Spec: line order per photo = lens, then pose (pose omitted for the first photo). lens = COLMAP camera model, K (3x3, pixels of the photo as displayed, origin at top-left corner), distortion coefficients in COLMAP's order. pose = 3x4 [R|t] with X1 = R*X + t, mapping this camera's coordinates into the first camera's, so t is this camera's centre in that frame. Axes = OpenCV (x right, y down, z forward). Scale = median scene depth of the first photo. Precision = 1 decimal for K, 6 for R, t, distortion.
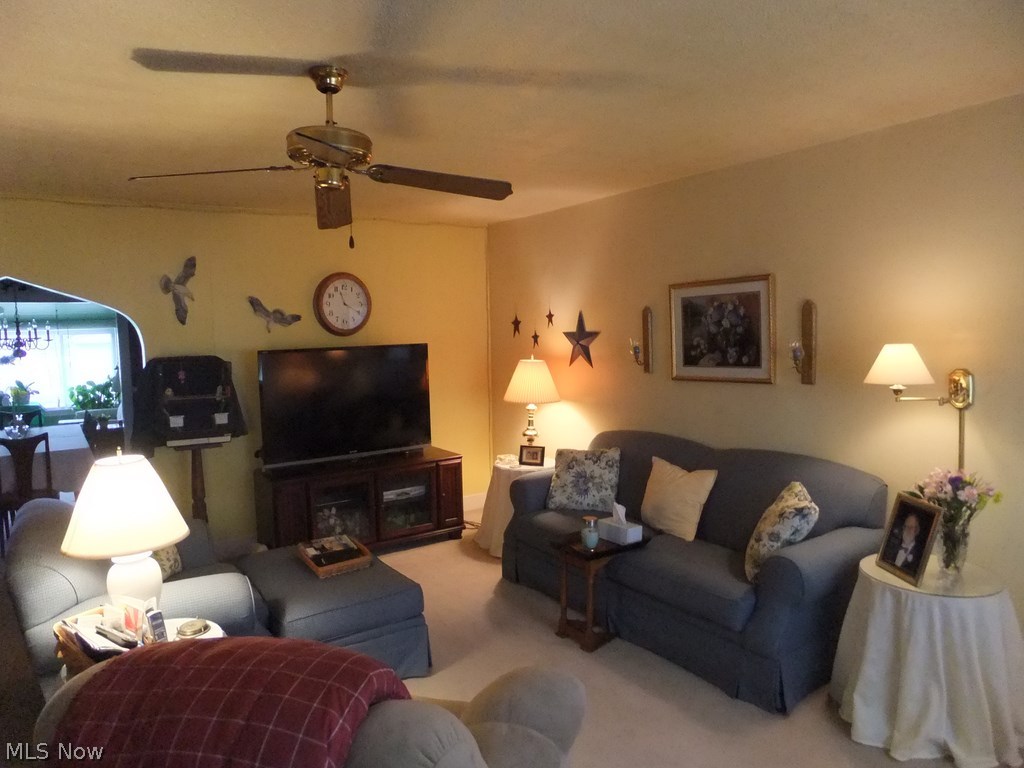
lens RADIAL K [[687.4, 0, 505.2], [0, 687.4, 391.7], [0, 0, 1]] dist [-0.051556, 0.019647]
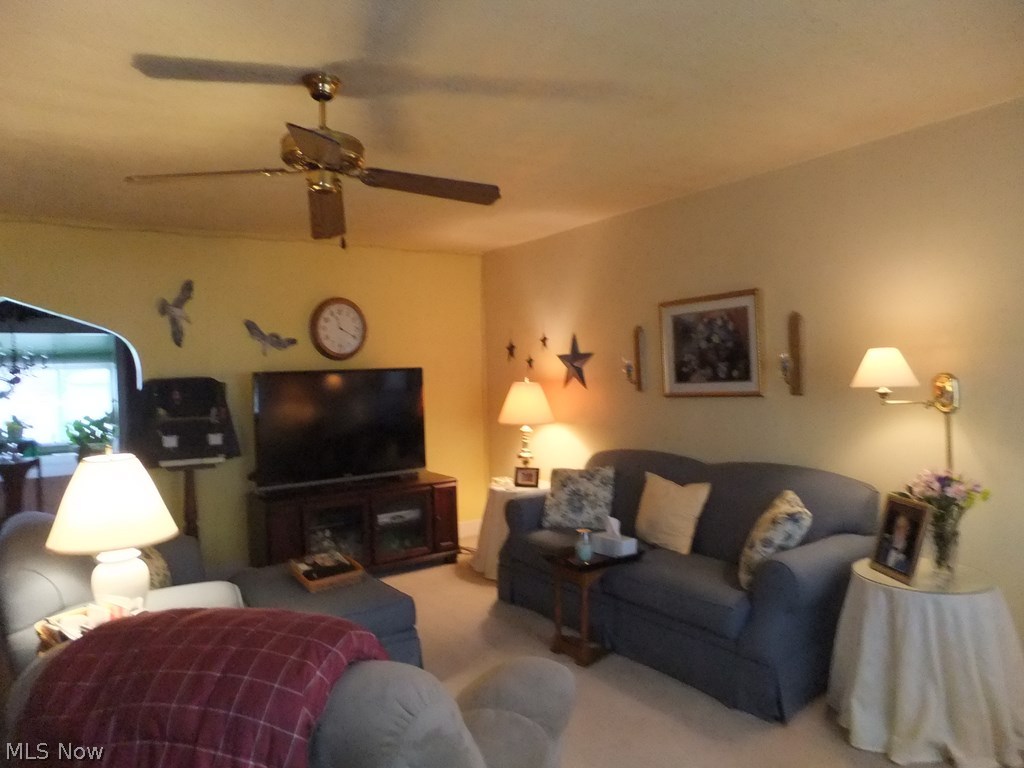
lens RADIAL K [[687.4, 0, 511.8], [0, 687.4, 390.3], [0, 0, 1]] dist [-0.051556, 0.019647]
pose [[0.999925, -0.006029, 0.010658, 0.009608], [0.006699, 0.997927, -0.064007, 0.042879], [-0.010250, 0.064074, 0.997893, -0.005653]]
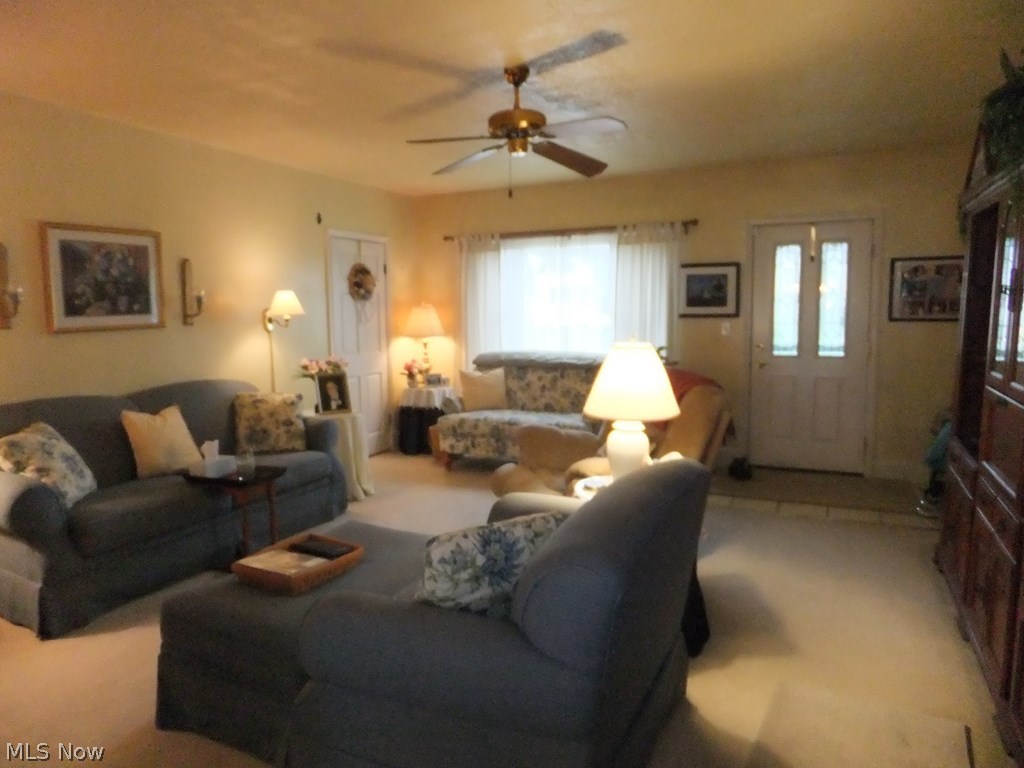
lens RADIAL K [[687.4, 0, 512.1], [0, 687.4, 381.5], [0, 0, 1]] dist [-0.051556, 0.019647]
pose [[-0.546619, -0.070340, 0.834422, -0.938040], [0.085376, 0.986592, 0.139097, -0.031120], [-0.833018, 0.147273, -0.533284, 1.168335]]
